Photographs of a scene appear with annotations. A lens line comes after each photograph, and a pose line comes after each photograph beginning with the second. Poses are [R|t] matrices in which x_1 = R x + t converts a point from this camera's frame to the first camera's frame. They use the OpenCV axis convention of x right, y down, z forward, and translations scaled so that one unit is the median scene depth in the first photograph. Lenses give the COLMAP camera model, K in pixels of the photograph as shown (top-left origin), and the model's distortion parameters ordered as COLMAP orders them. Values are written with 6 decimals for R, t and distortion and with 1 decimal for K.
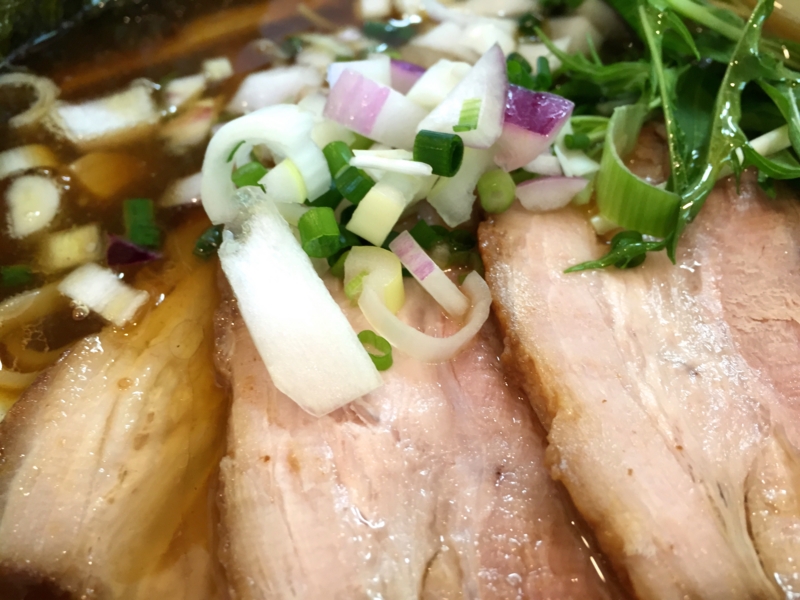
lens RADIAL K [[713.2, 0, 400.0], [0, 713.2, 300.0], [0, 0, 1]] dist [0.073598, -0.159948]
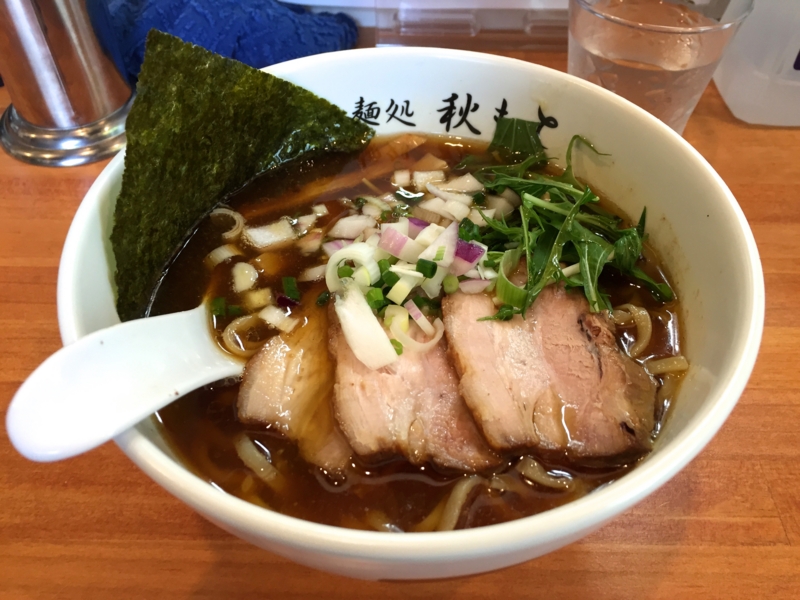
lens RADIAL K [[713.2, 0, 400.0], [0, 713.2, 300.0], [0, 0, 1]] dist [0.073598, -0.159948]
pose [[0.998353, 0.056351, -0.010750, -0.002946], [-0.056988, 0.995703, -0.072986, 0.080102], [0.006591, 0.073479, 0.997275, -1.358360]]
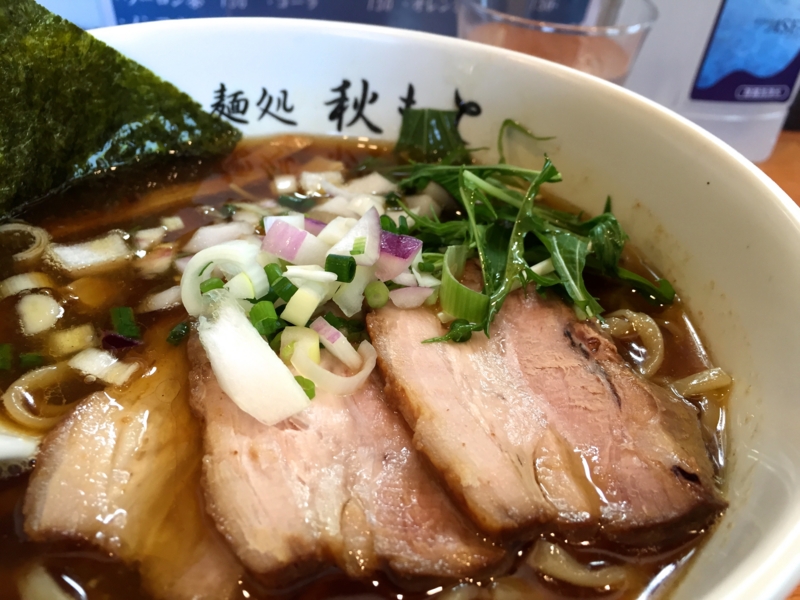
lens RADIAL K [[713.2, 0, 400.0], [0, 713.2, 300.0], [0, 0, 1]] dist [0.073598, -0.159948]
pose [[0.984654, -0.002210, 0.174505, -0.089776], [0.044797, 0.969617, -0.240492, 0.243336], [-0.168672, 0.244618, 0.954836, -0.506534]]
